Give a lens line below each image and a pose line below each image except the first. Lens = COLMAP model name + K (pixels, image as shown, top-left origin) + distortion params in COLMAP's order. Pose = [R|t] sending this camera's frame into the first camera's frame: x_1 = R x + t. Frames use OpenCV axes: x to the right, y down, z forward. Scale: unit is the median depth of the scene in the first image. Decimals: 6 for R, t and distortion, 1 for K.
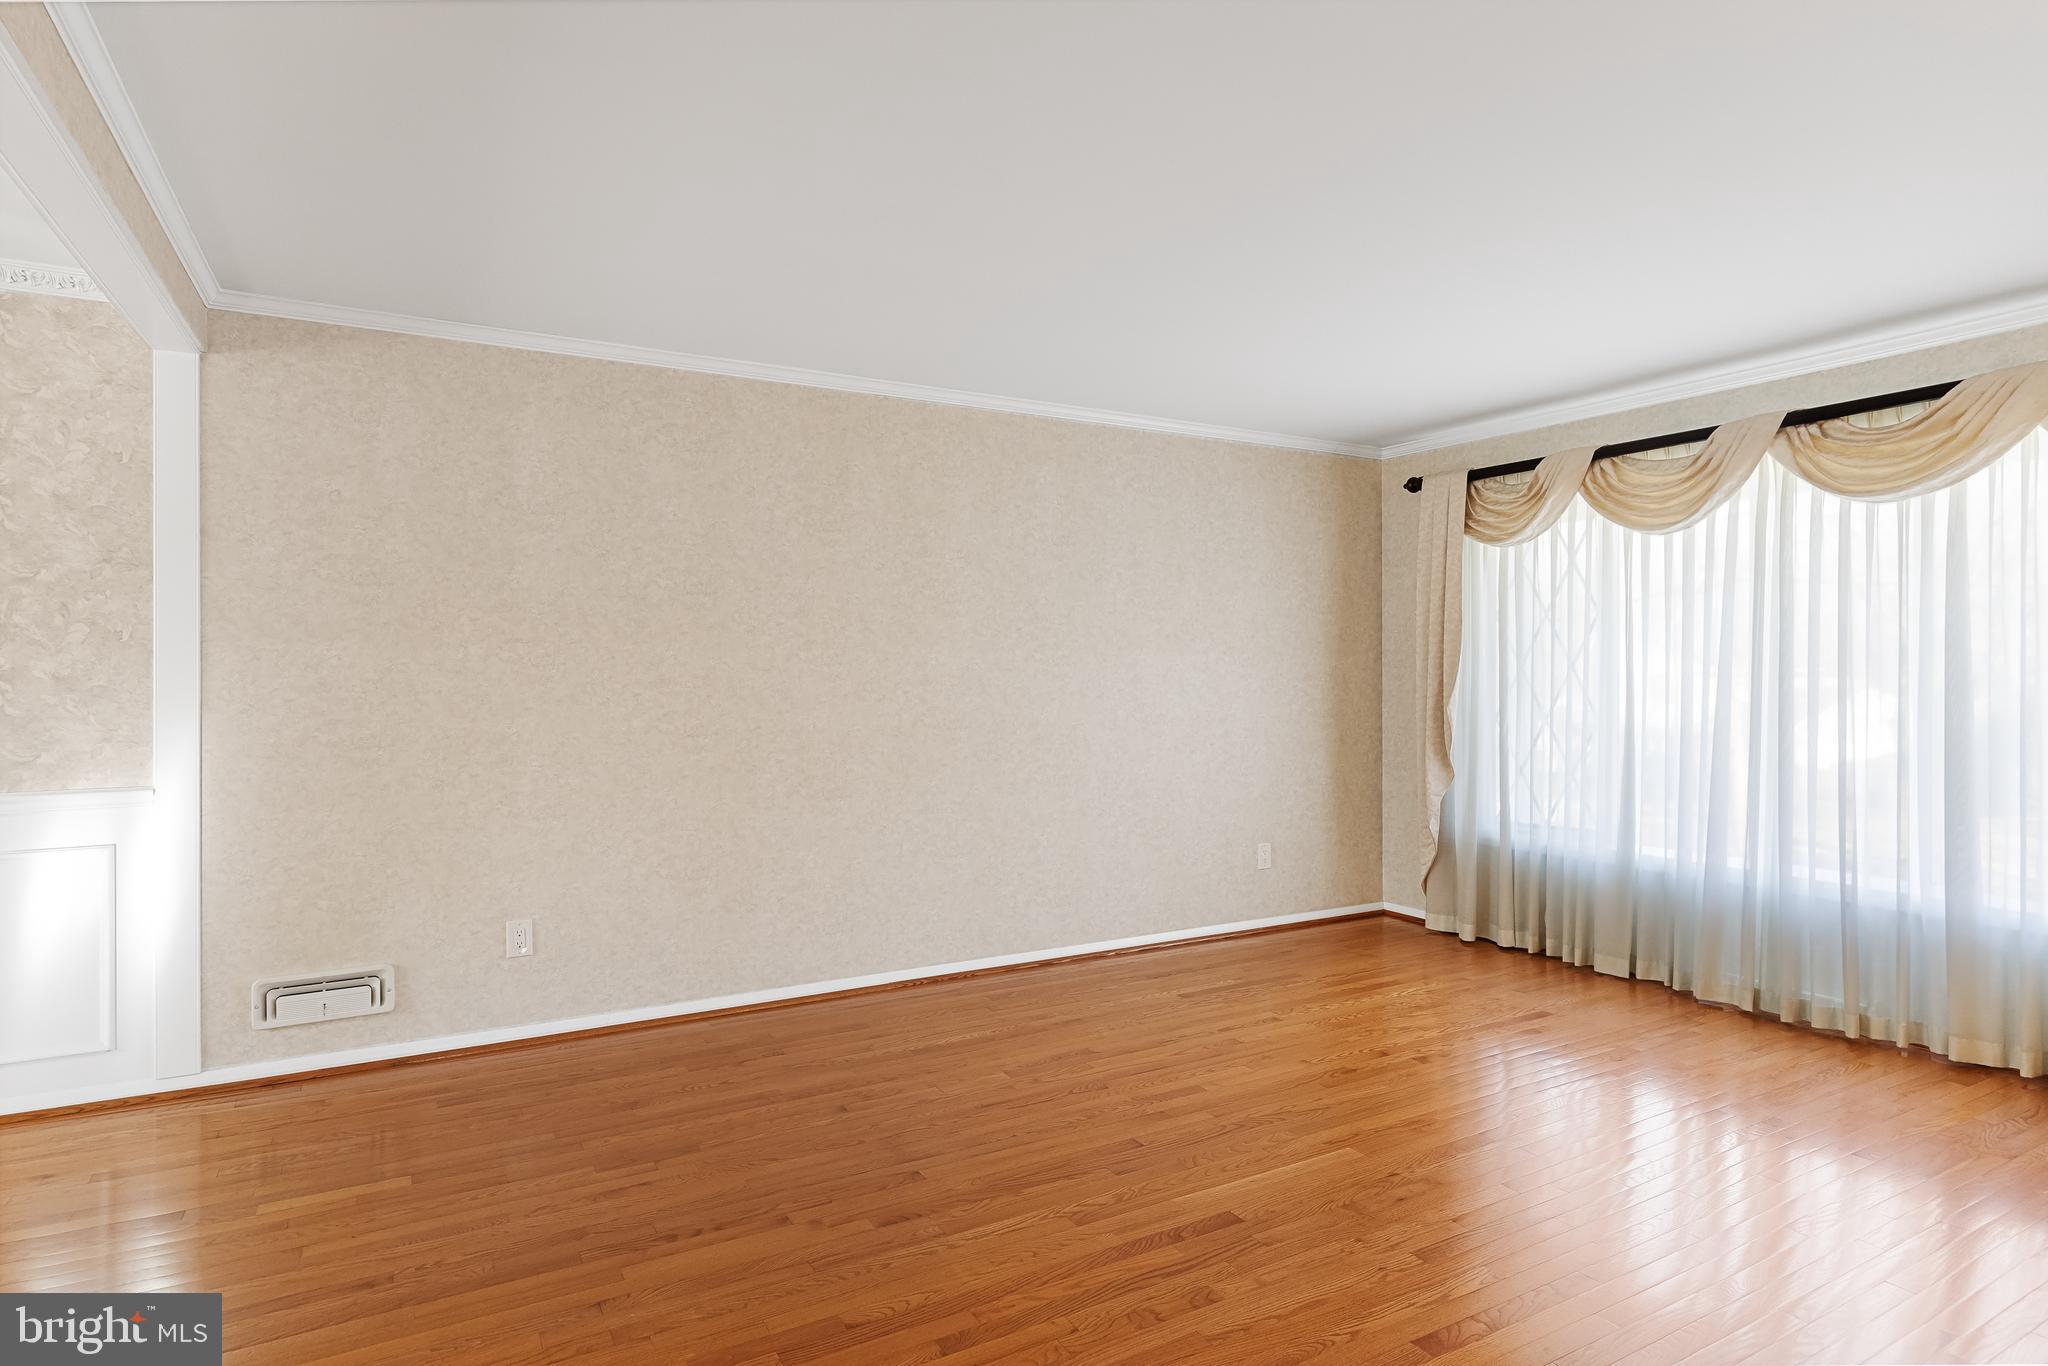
lens RADIAL K [[1130.5, 0, 1024.0], [0, 1130.5, 683.0], [0, 0, 1]] dist [0.024217, -0.000023]
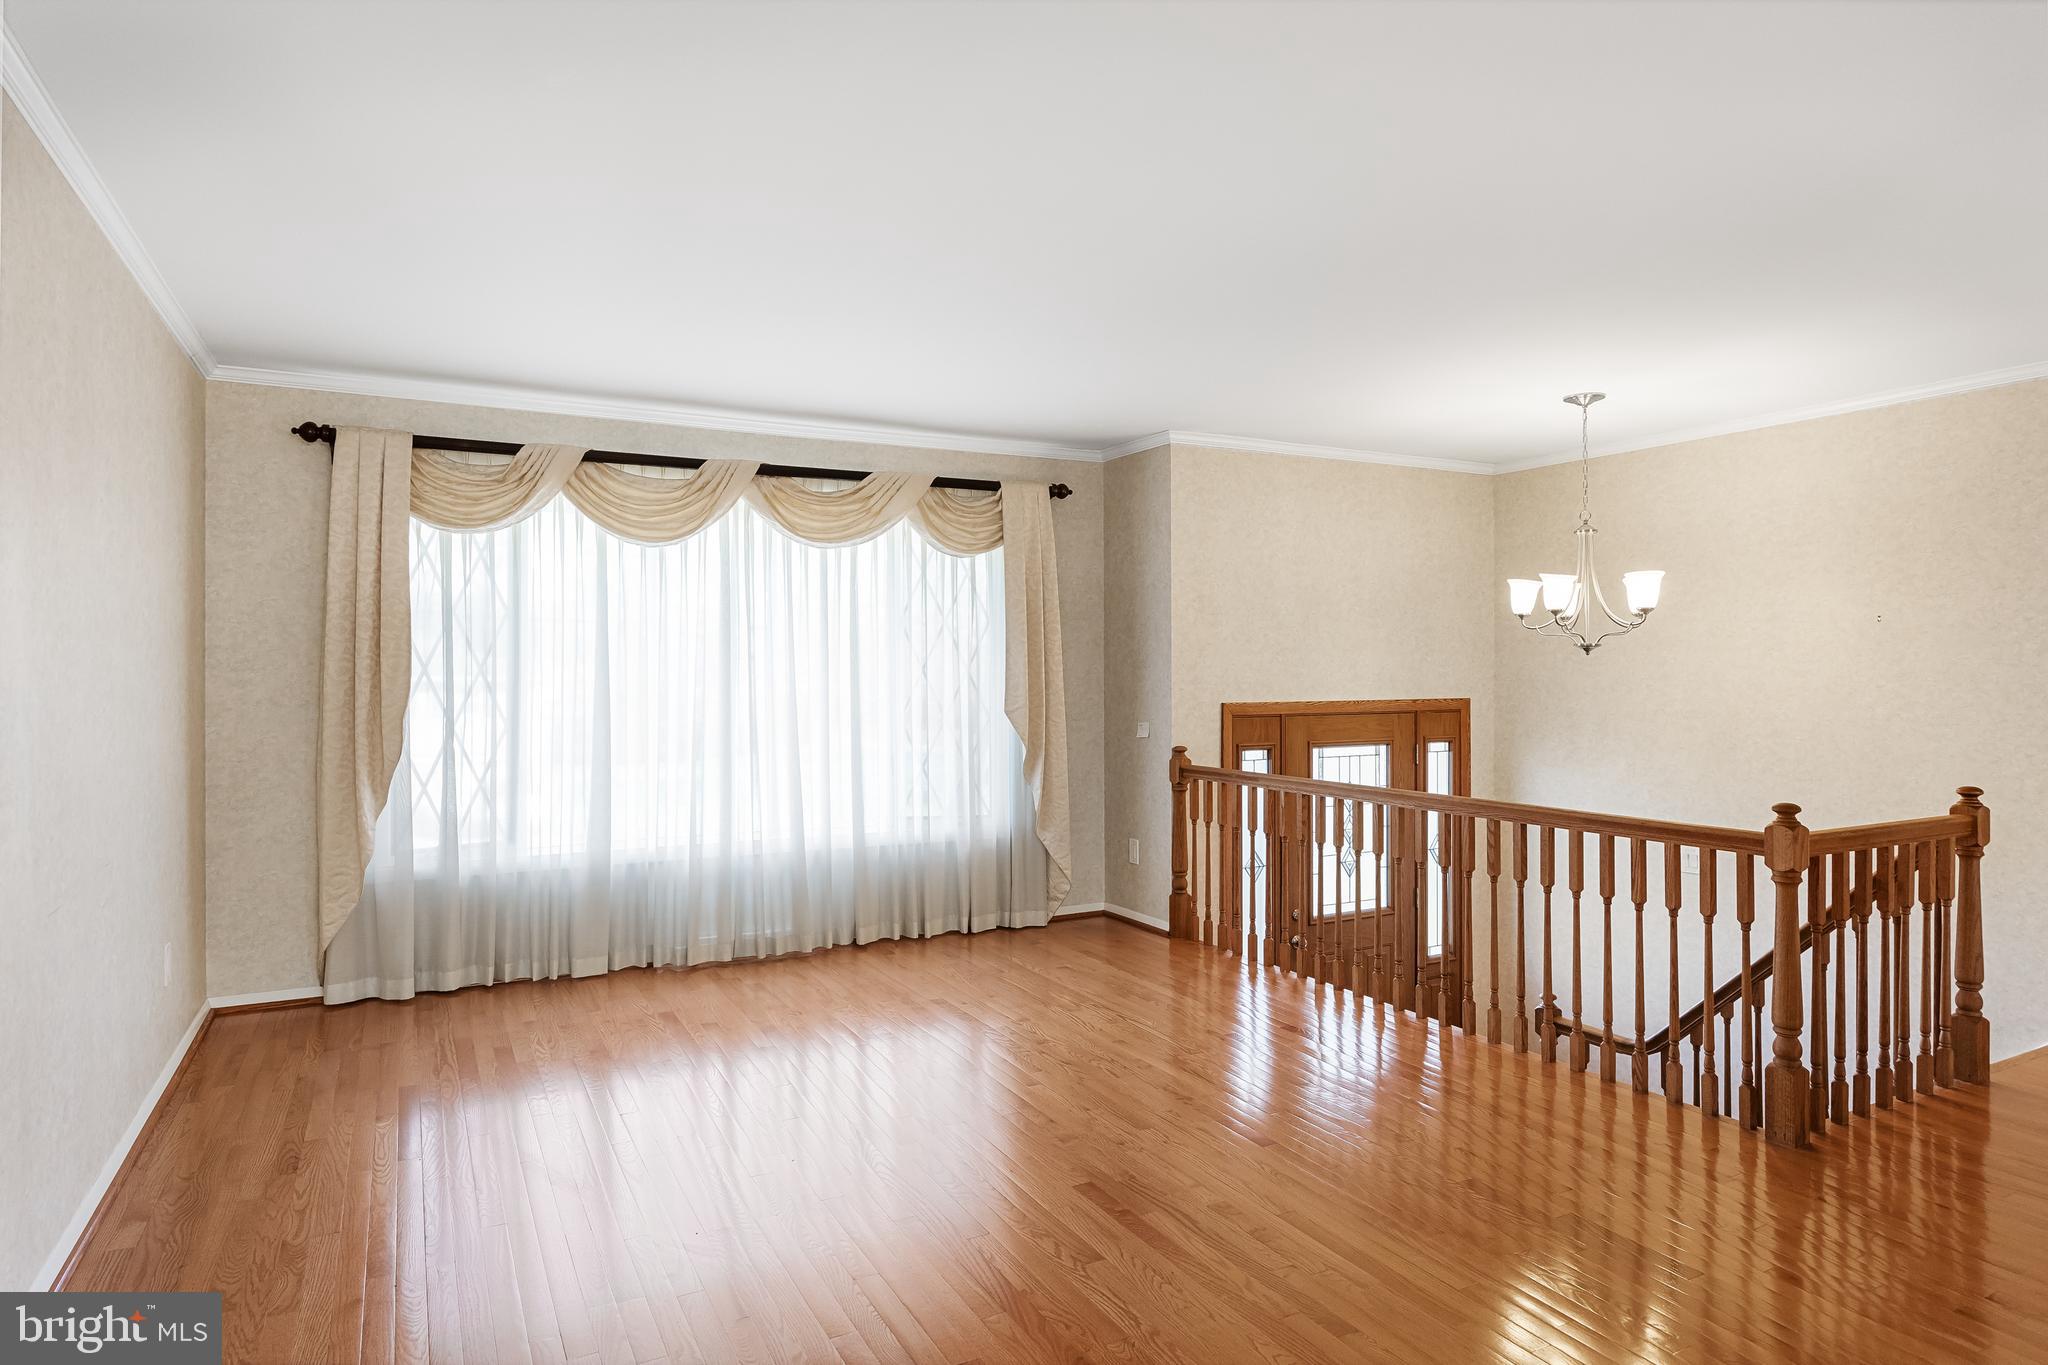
lens RADIAL K [[1214.4, 0, 1023.6], [0, 1214.4, 673.9], [0, 0, 1]] dist [-0.001986, 0.001535]
pose [[0.038494, -0.001595, 0.999258, -0.558714], [0.016901, 0.999857, 0.000945, -0.005044], [-0.999116, 0.016852, 0.038516, 0.593052]]
